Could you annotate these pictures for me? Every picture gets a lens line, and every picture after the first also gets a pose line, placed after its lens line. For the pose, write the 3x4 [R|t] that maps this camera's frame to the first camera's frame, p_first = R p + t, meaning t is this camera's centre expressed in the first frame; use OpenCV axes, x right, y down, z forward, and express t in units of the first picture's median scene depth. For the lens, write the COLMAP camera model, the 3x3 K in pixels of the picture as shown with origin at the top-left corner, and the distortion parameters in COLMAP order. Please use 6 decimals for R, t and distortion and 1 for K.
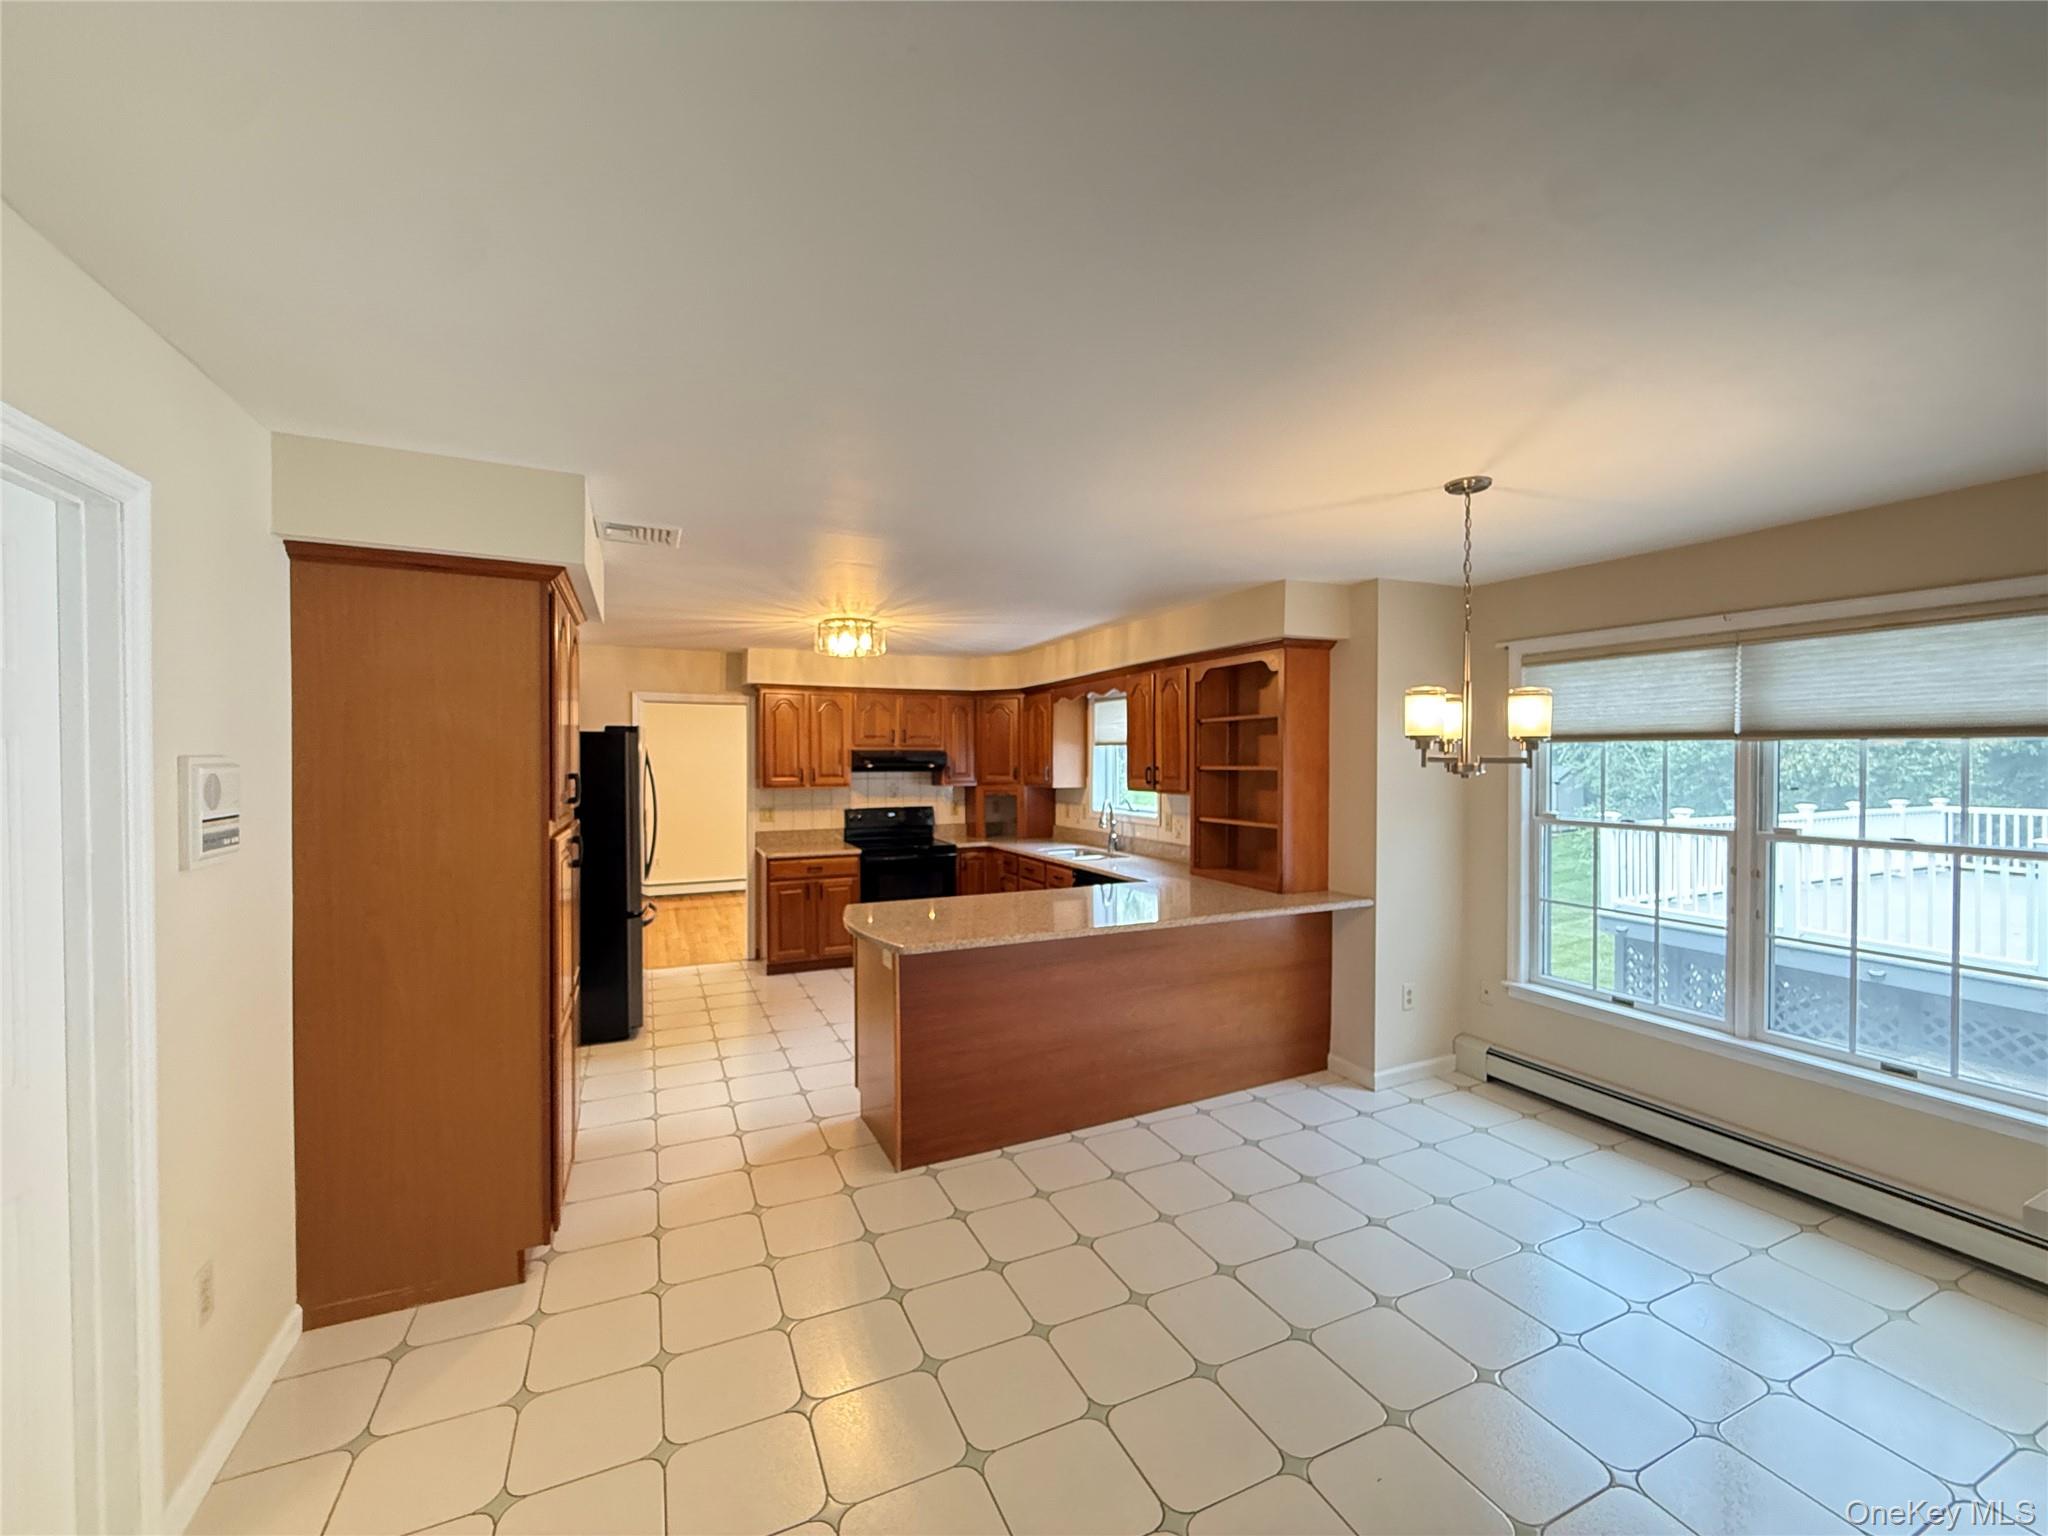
lens RADIAL K [[823.3, 0, 1024.0], [0, 823.3, 768.0], [0, 0, 1]] dist [0.000810, 0.000000]
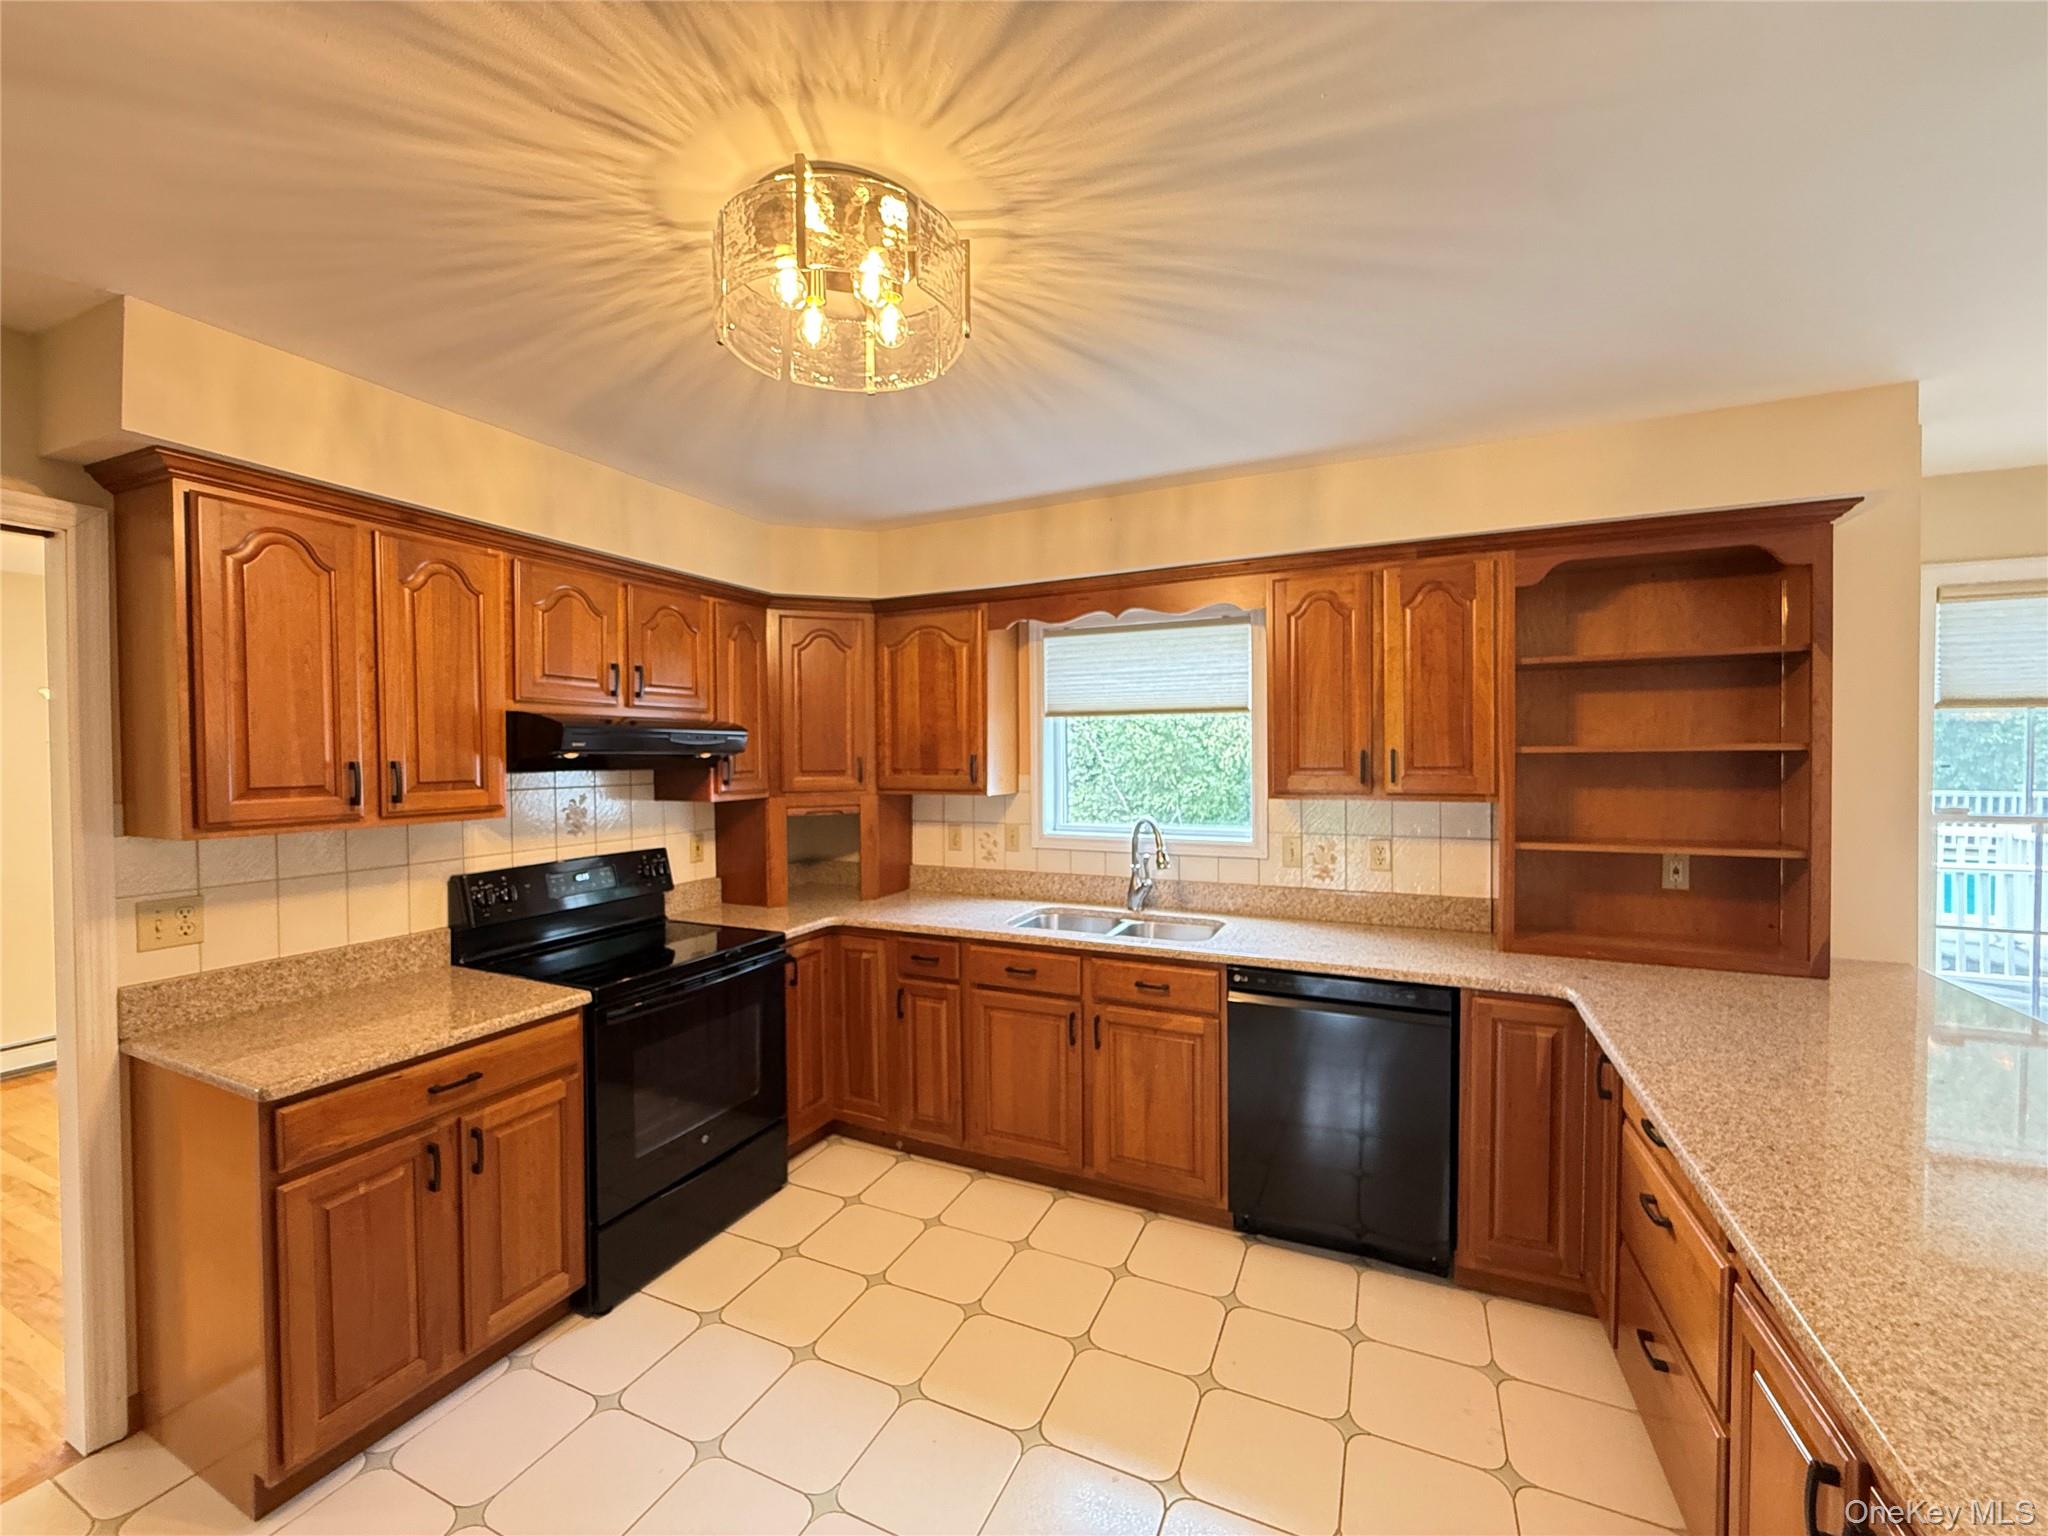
lens RADIAL K [[805.8, 0, 1024.0], [0, 805.8, 768.0], [0, 0, 1]] dist [-0.005703, -0.000219]
pose [[0.765240, -0.015614, 0.643556, -0.266108], [0.012578, 0.999878, 0.009303, 0.001996], [-0.643623, 0.000975, 0.765342, 0.593728]]
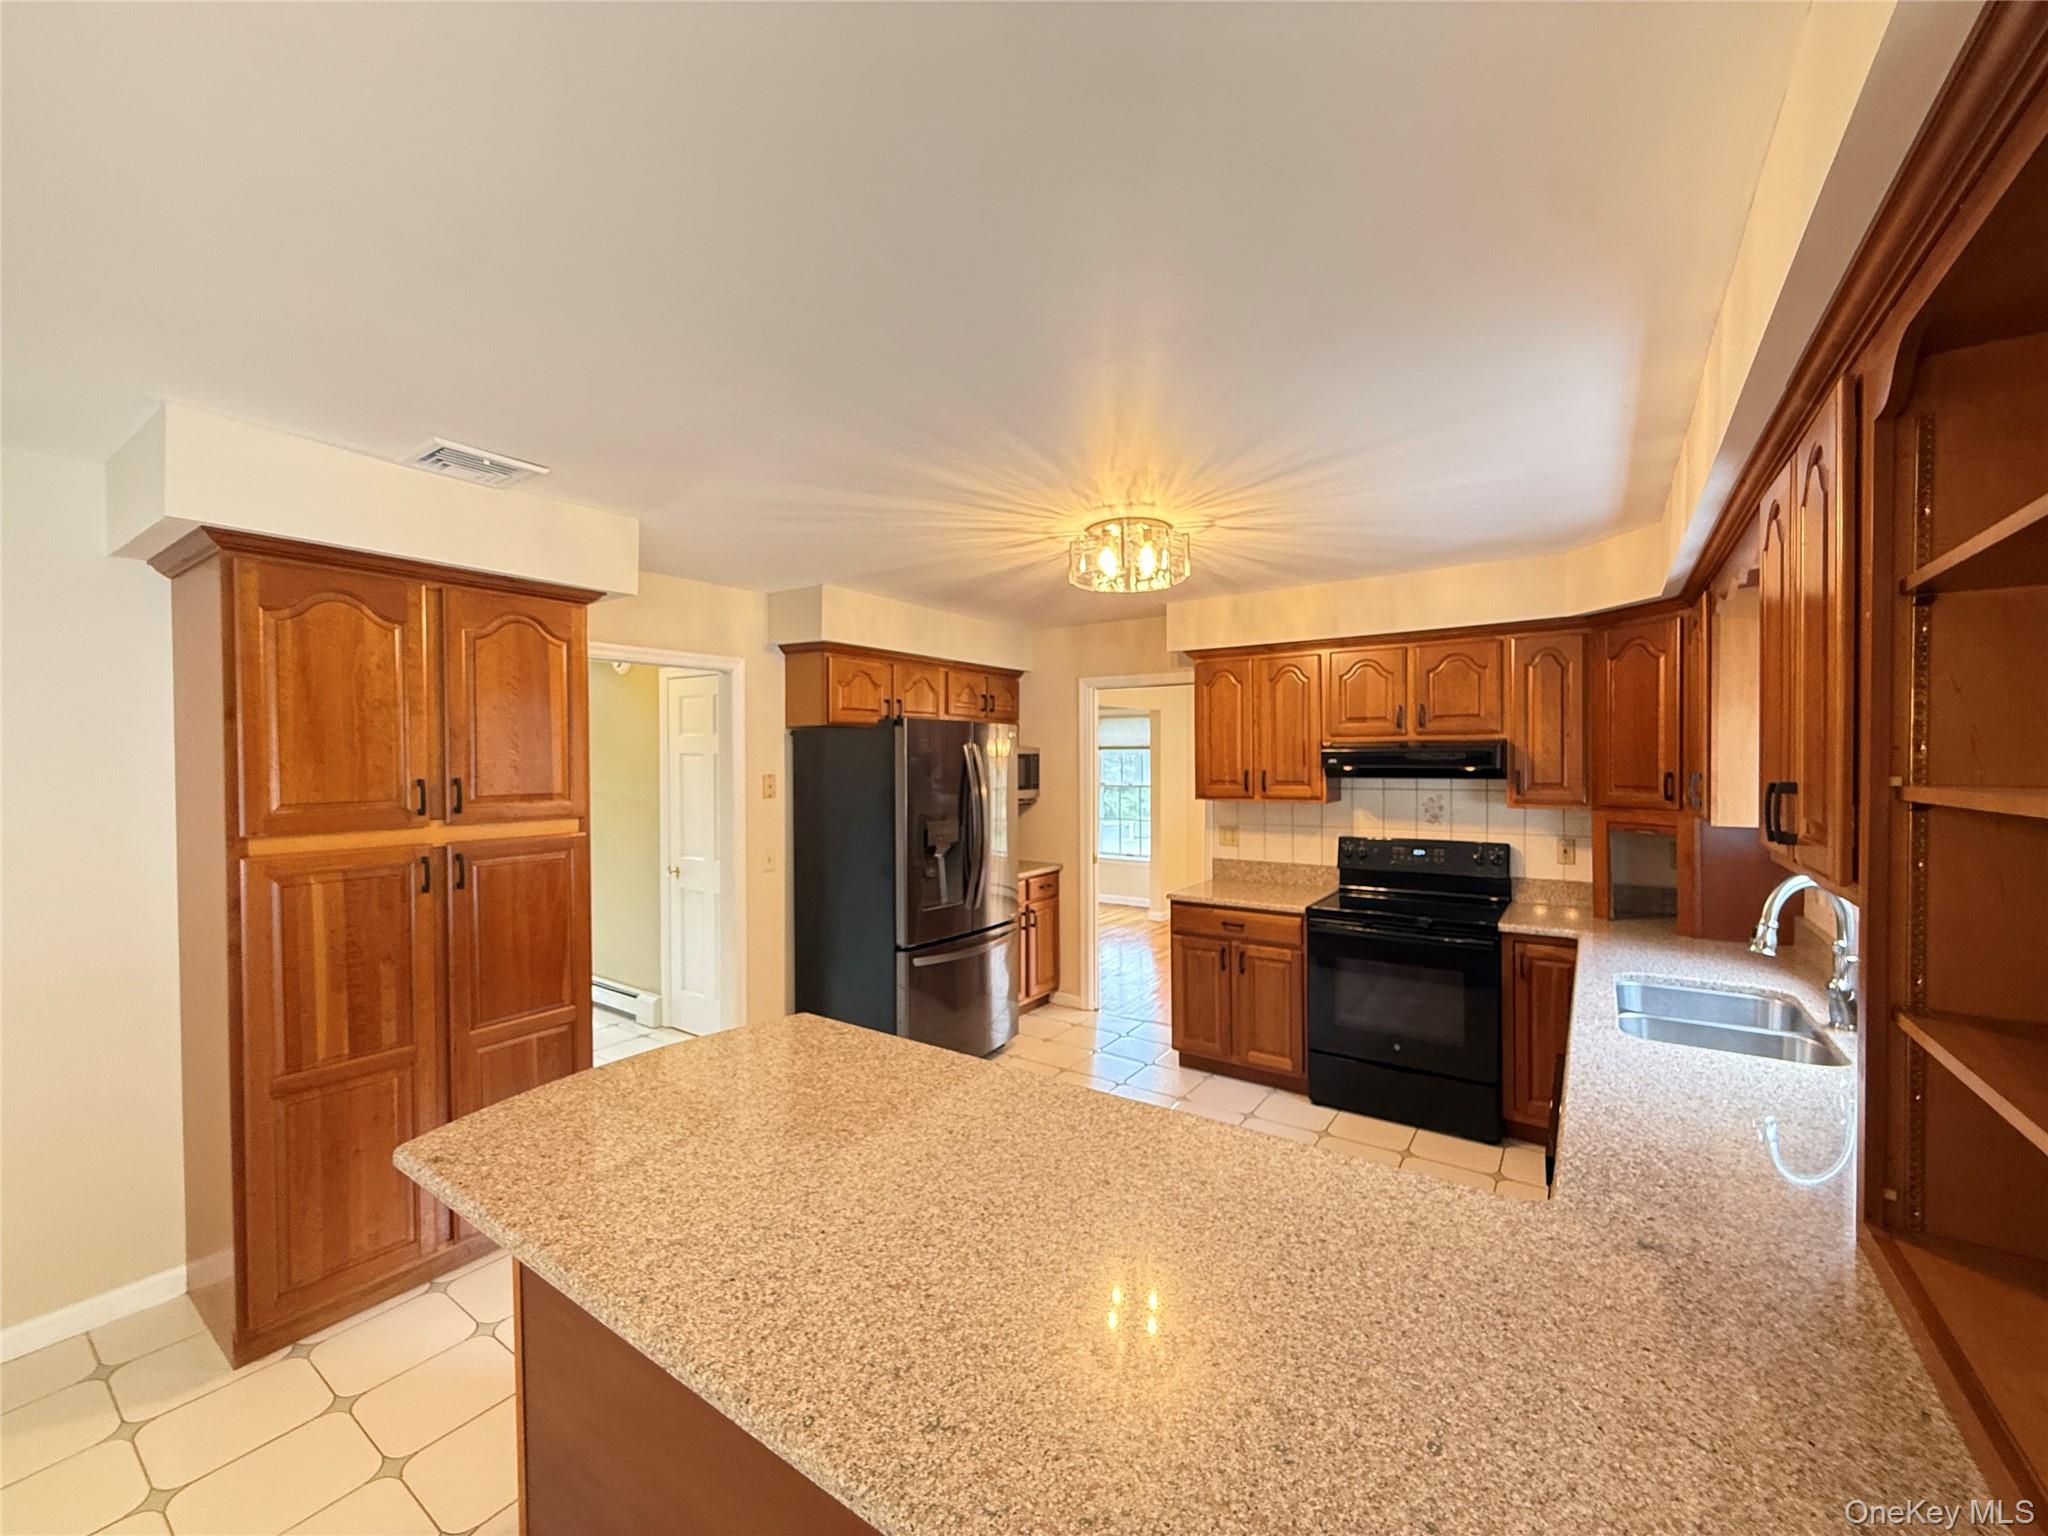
lens RADIAL K [[805.8, 0, 1024.0], [0, 805.8, 768.0], [0, 0, 1]] dist [-0.005703, -0.000219]
pose [[0.511988, 0.007446, -0.858960, 0.196097], [-0.004831, 0.999972, 0.005788, -0.005065], [0.858979, 0.001186, 0.512010, 0.501761]]
